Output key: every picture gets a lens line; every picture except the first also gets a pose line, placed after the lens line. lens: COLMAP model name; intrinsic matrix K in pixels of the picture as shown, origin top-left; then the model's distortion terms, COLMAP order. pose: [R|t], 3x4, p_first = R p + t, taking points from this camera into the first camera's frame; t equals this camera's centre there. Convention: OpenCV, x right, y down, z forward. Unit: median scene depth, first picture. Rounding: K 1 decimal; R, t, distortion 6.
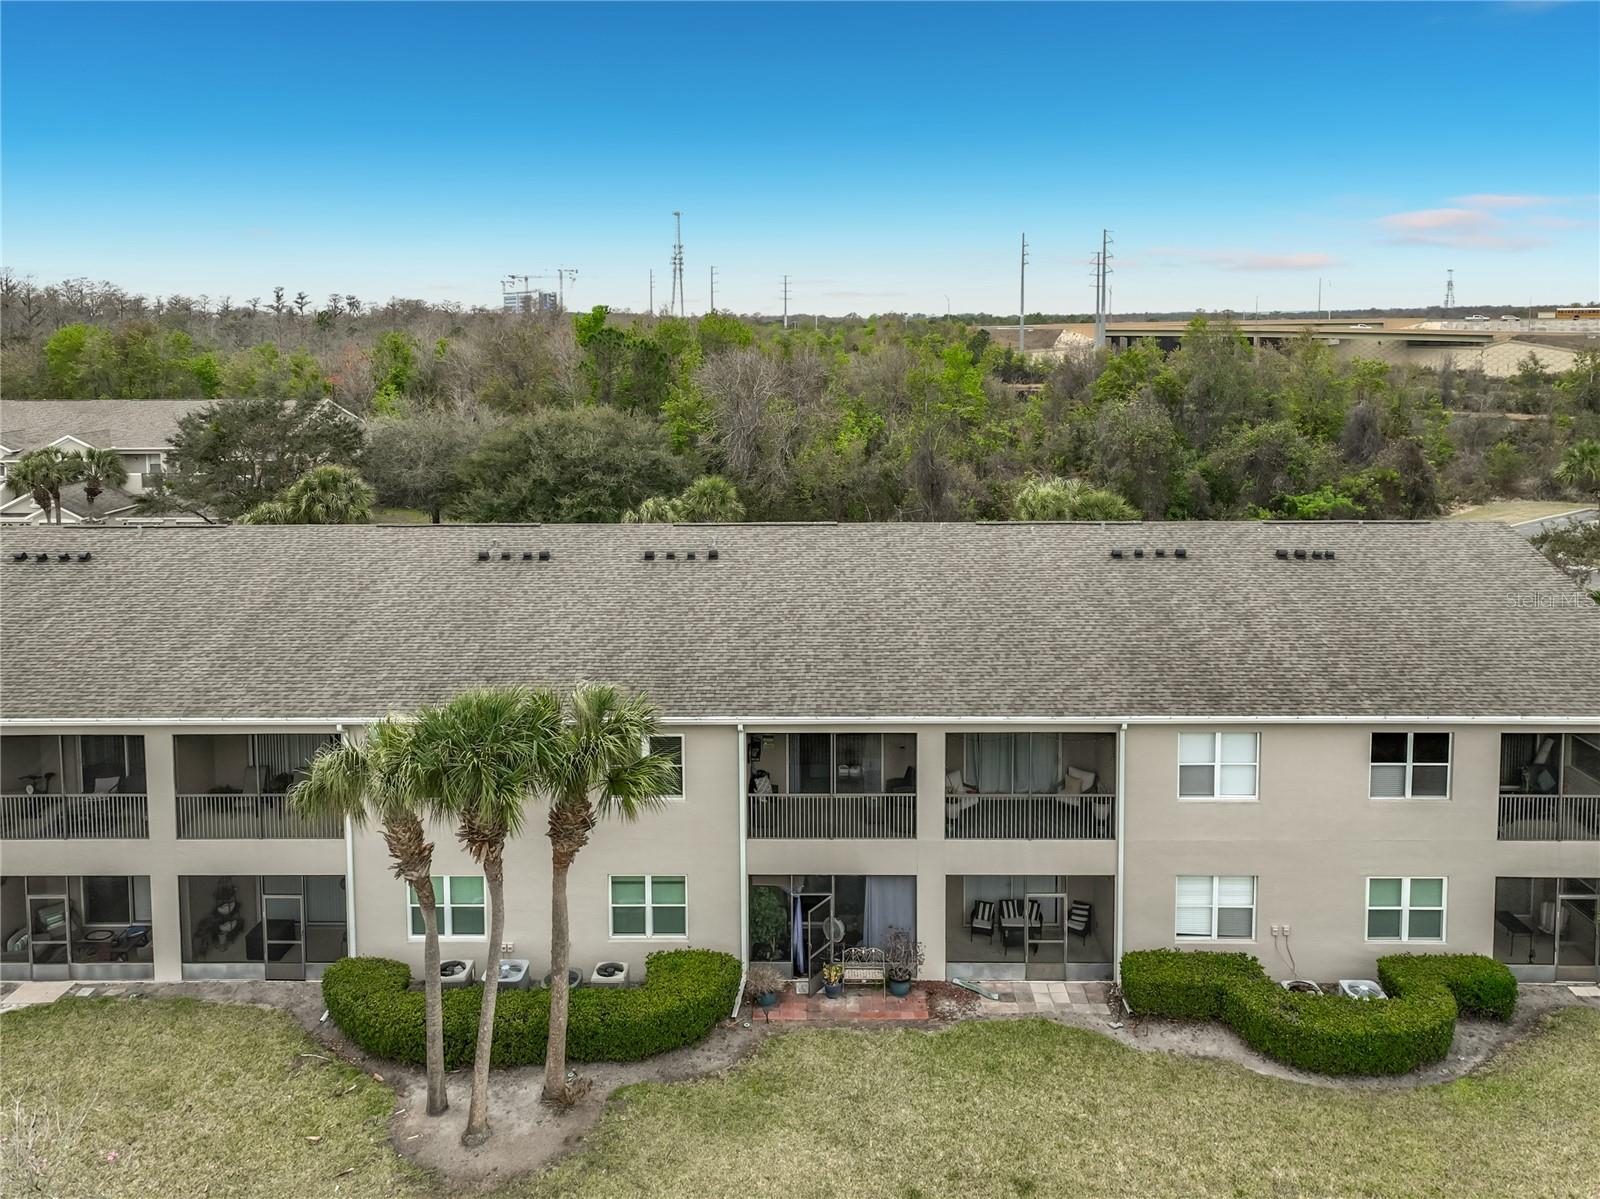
lens RADIAL K [[841.4, 0, 814.9], [0, 841.4, 596.4], [0, 0, 1]] dist [0.000600, 0.000487]
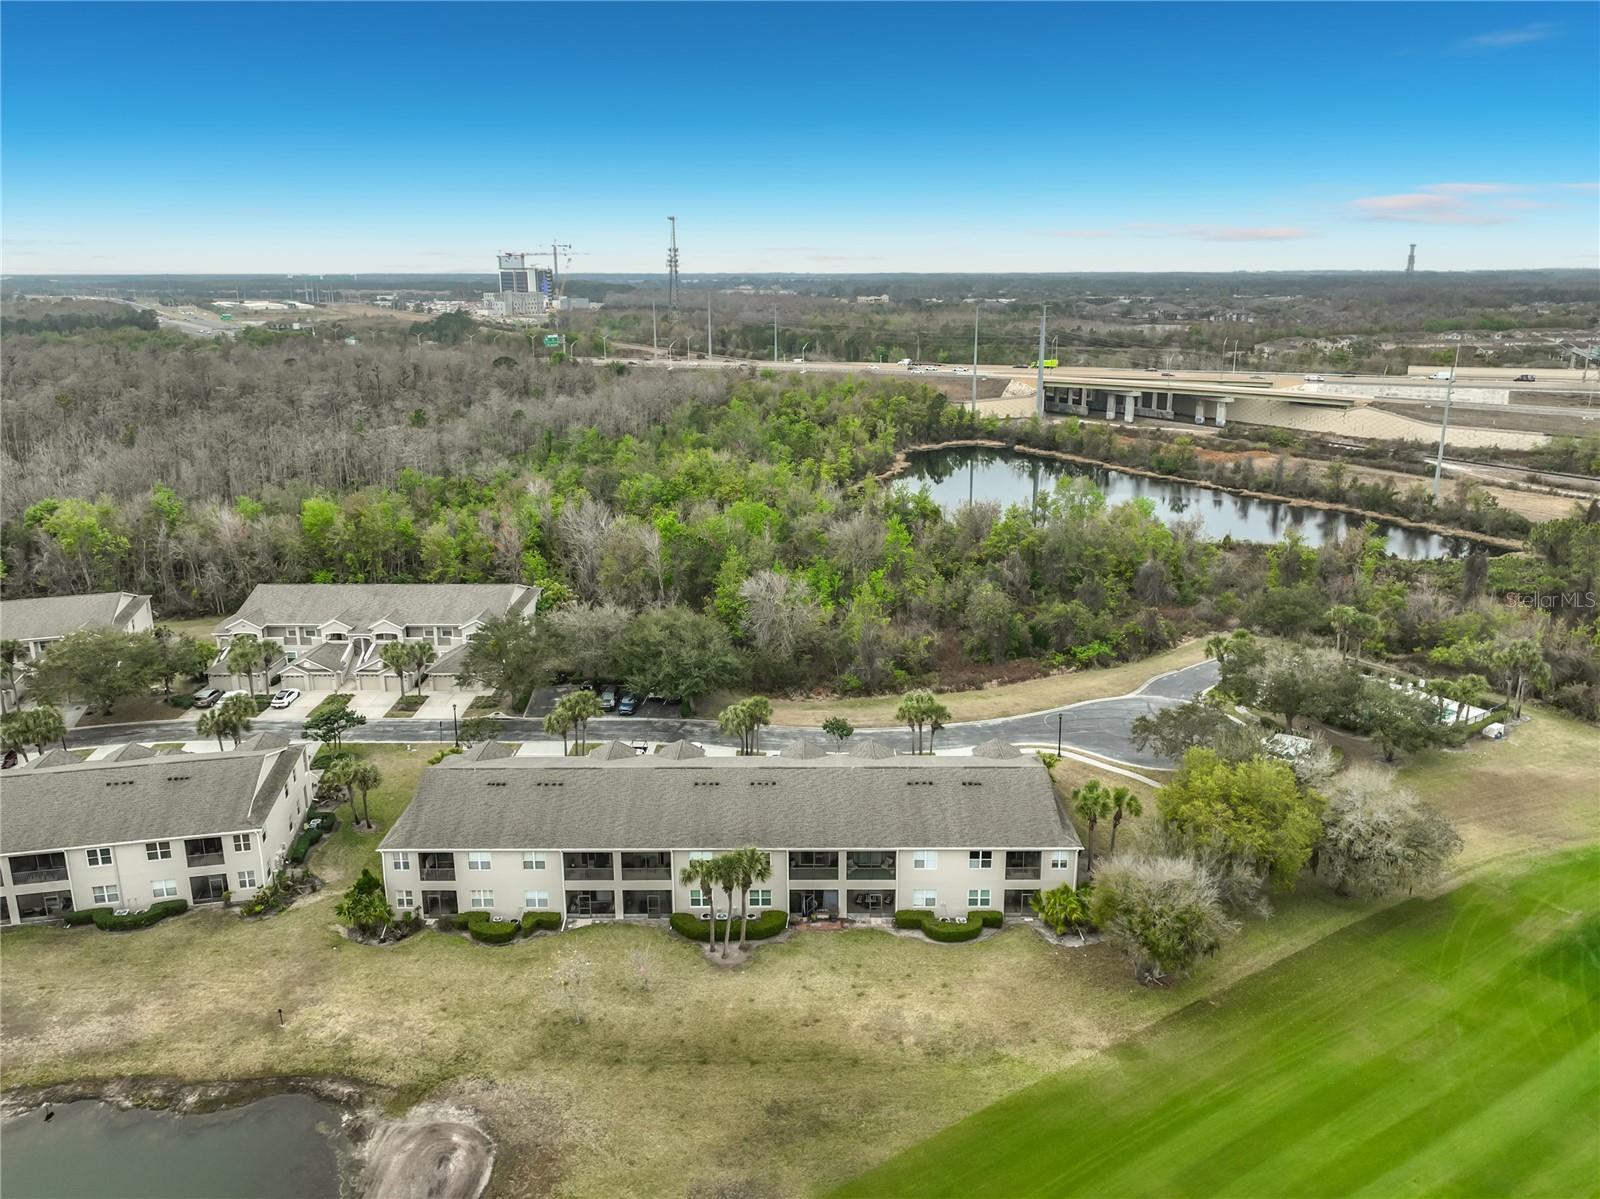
lens RADIAL K [[1144.5, 0, 798.7], [0, 1144.5, 591.0], [0, 0, 1]] dist [-0.006966, 0.017236]
pose [[0.999990, -0.004180, 0.001580, -0.043480], [0.003794, 0.980988, 0.194031, -1.795626], [-0.002361, -0.194023, 0.980994, -3.392313]]
